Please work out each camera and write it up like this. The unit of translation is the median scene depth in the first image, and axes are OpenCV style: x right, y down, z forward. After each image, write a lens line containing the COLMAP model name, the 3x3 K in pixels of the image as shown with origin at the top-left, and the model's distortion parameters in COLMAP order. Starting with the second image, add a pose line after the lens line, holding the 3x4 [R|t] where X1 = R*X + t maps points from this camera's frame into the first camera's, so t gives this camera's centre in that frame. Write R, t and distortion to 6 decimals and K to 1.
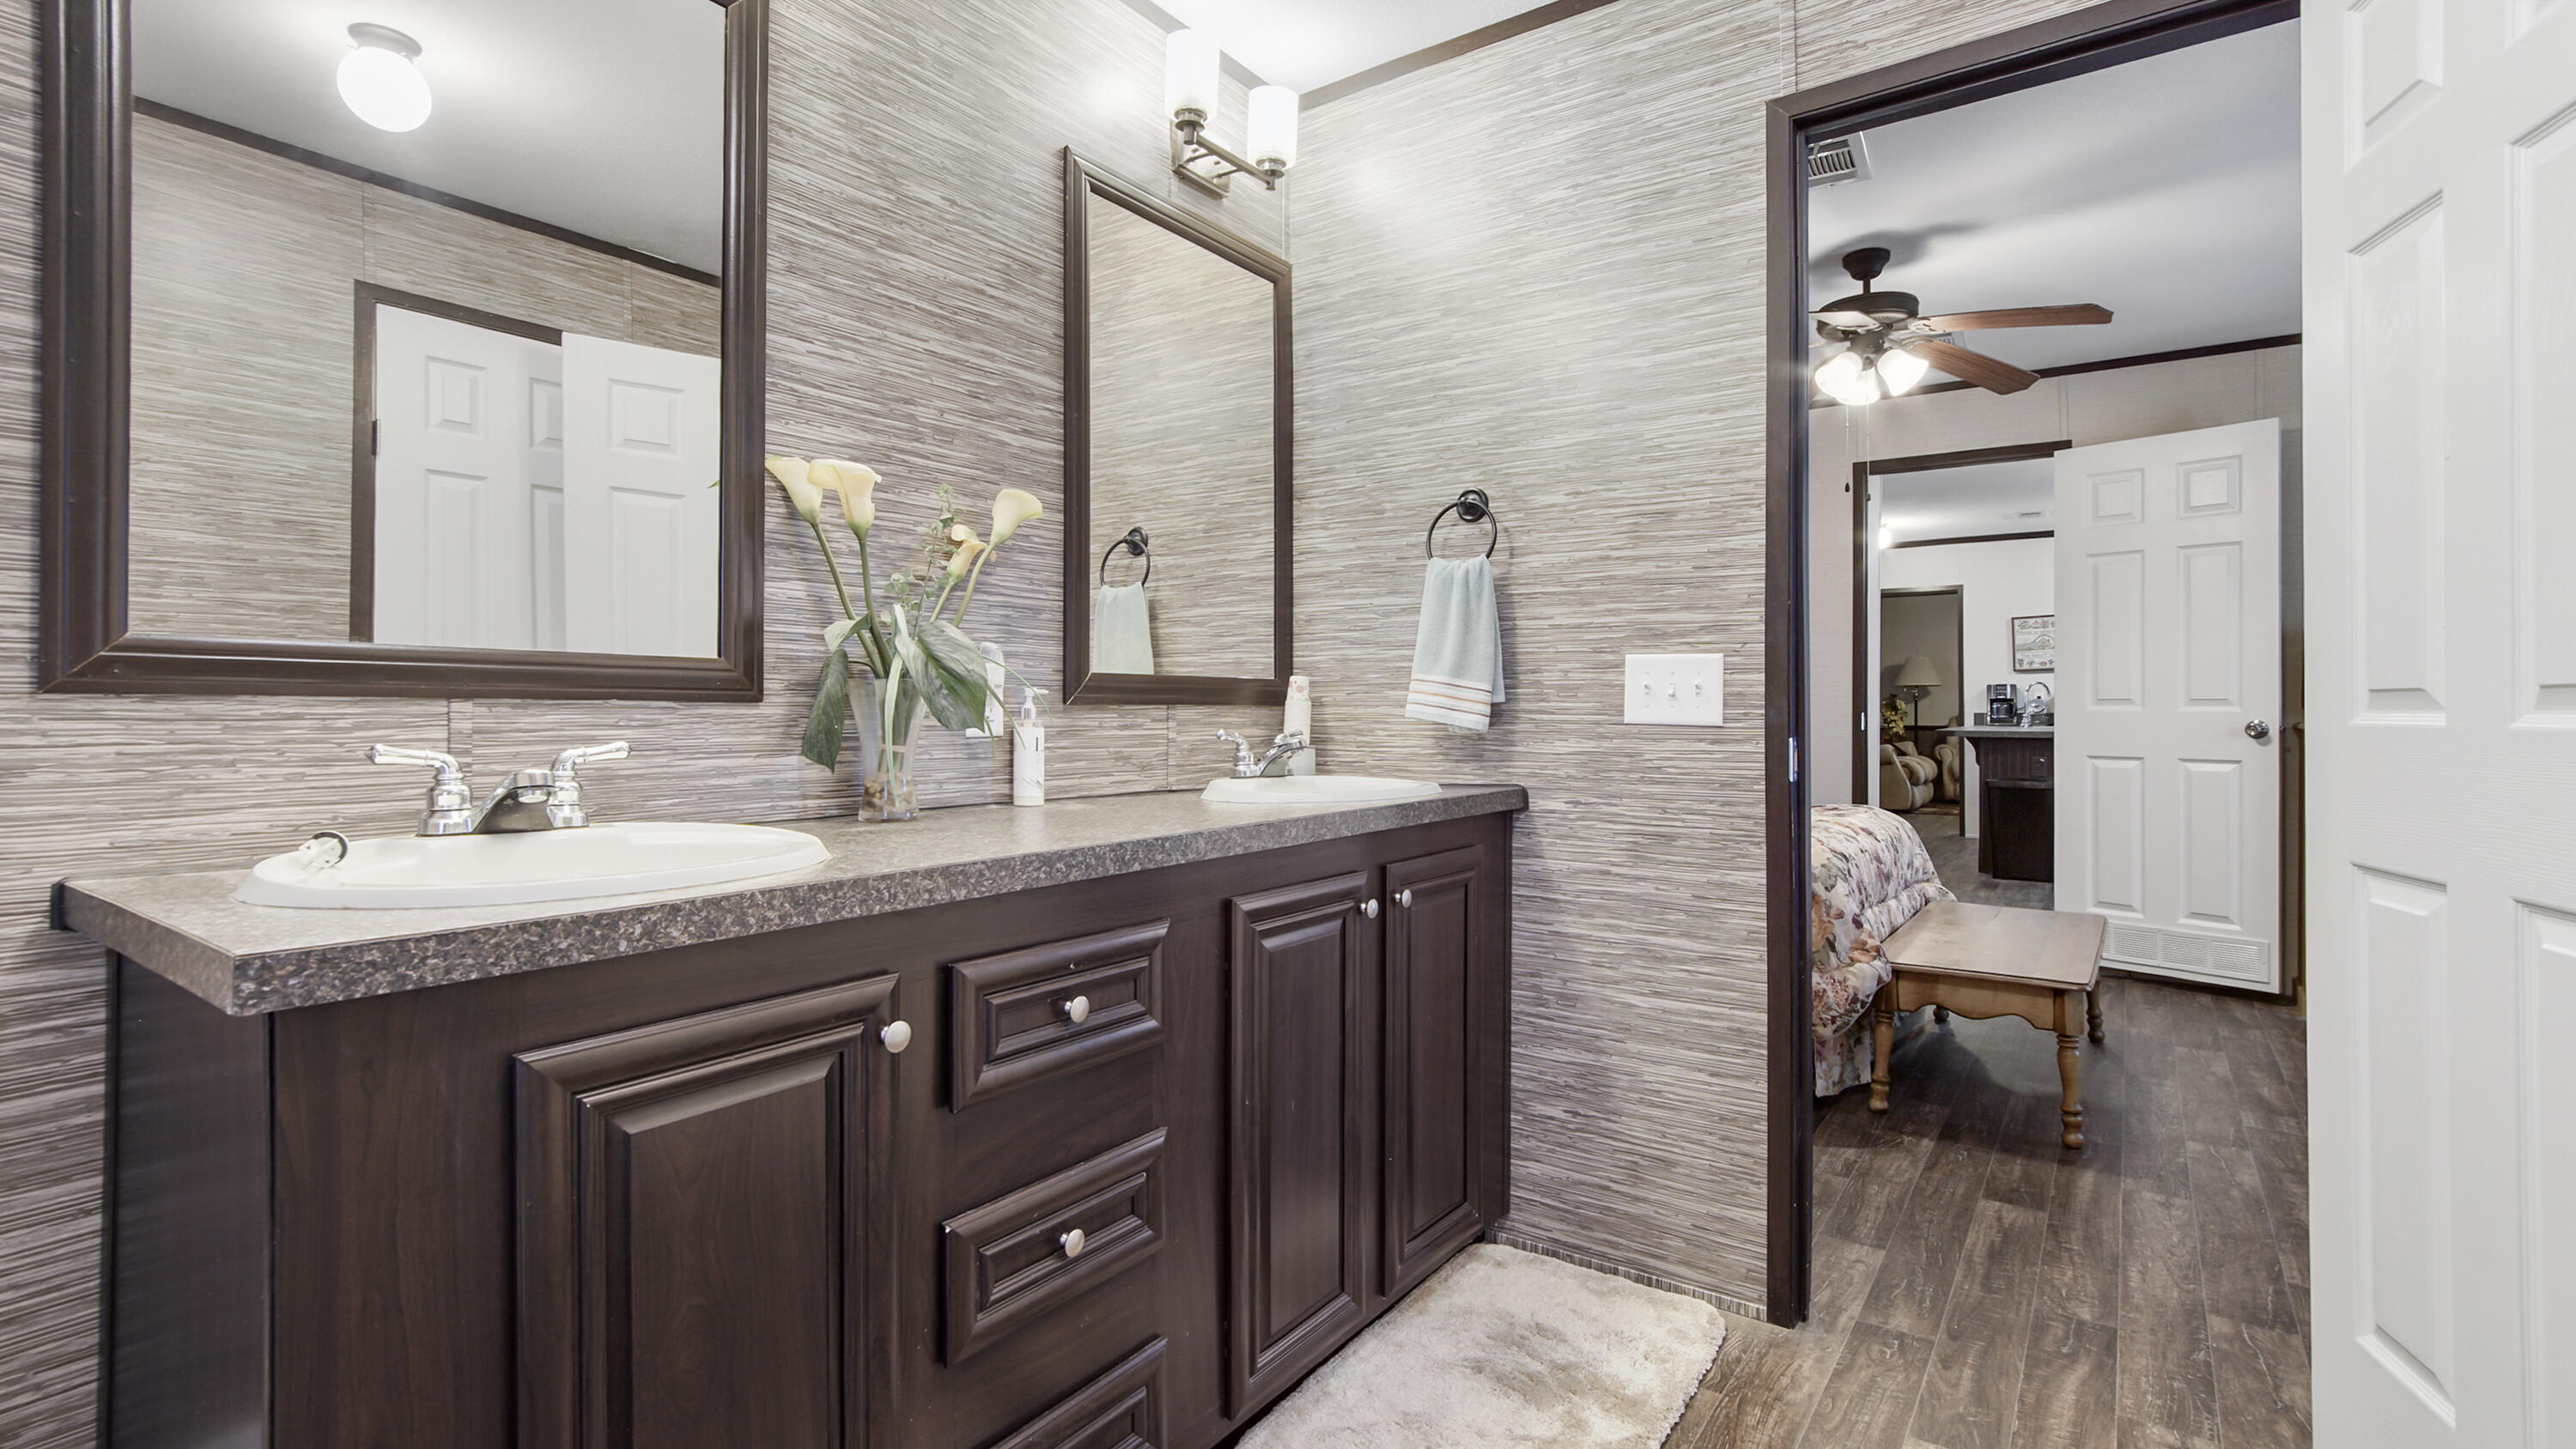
lens RADIAL K [[1168.6, 0, 1303.1], [0, 1168.6, 703.0], [0, 0, 1]] dist [-0.001773, 0.001037]
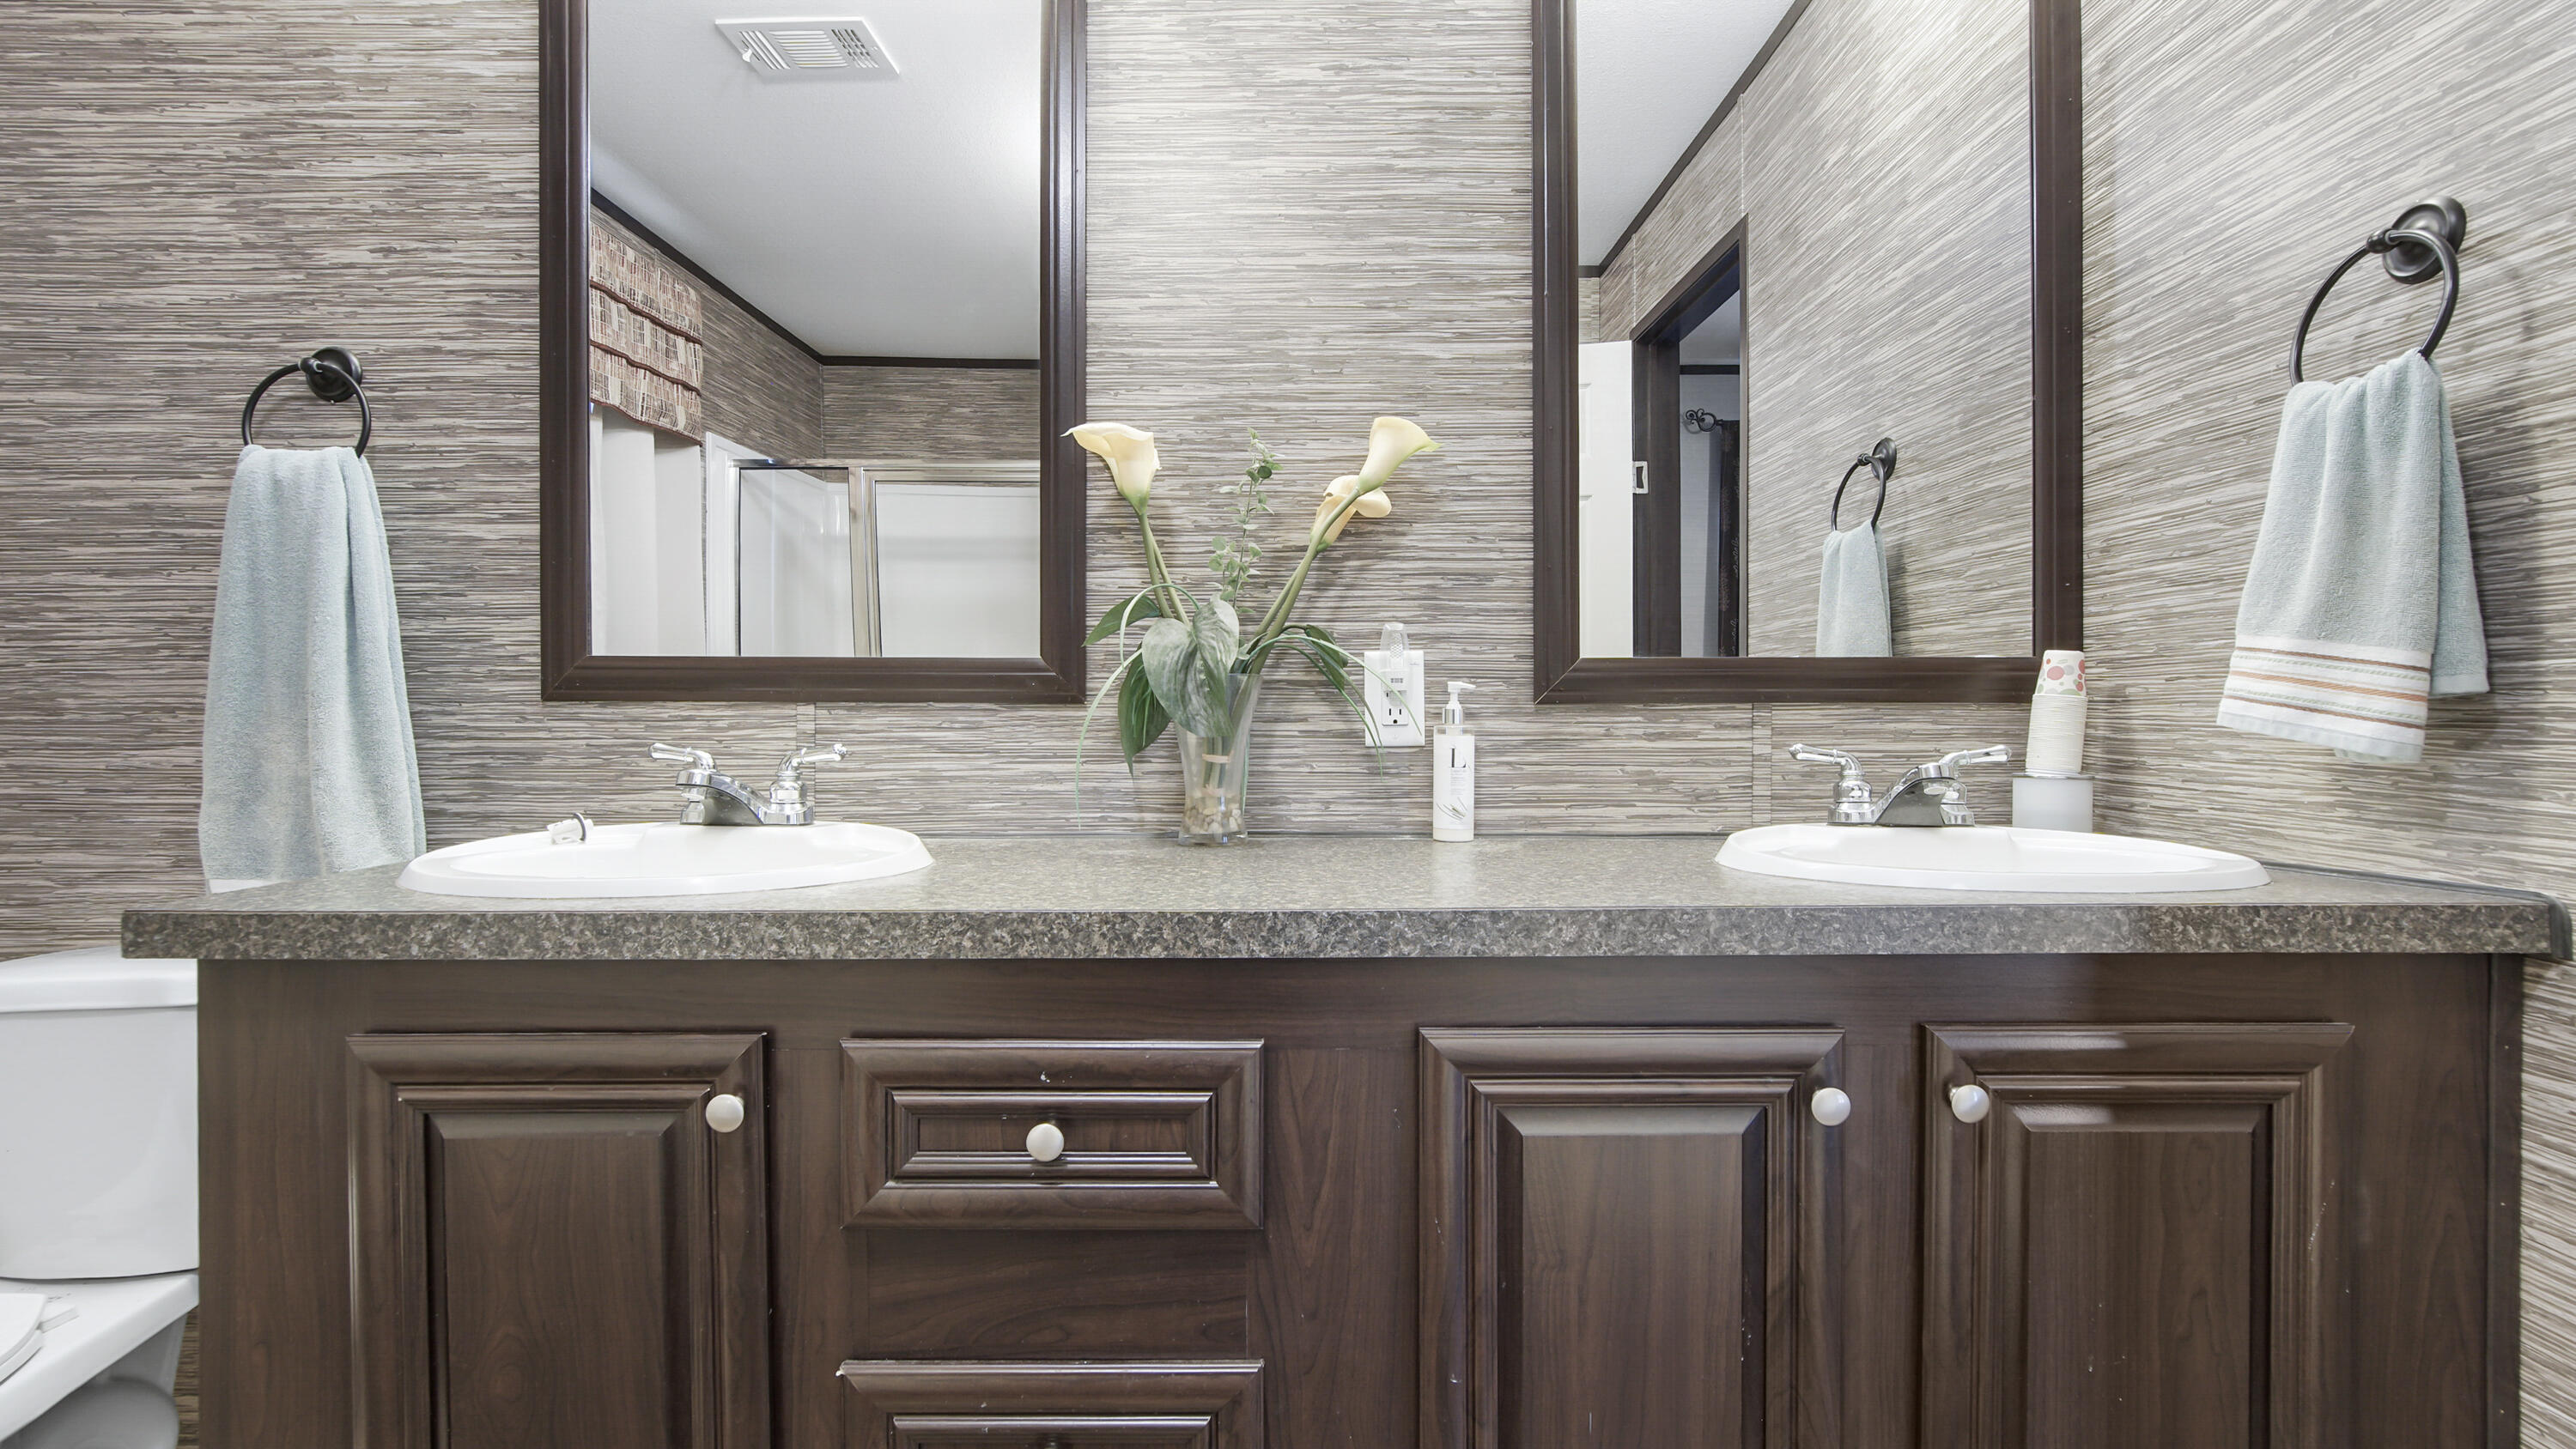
lens RADIAL K [[1166.7, 0, 1288.0], [0, 1166.7, 724.5], [0, 0, 1]] dist [-0.005606, 0.000256]
pose [[0.576514, 0.009184, -0.817035, 0.374515], [0.006610, 0.999852, 0.015903, 0.002110], [0.817060, -0.014569, 0.576368, 0.588405]]
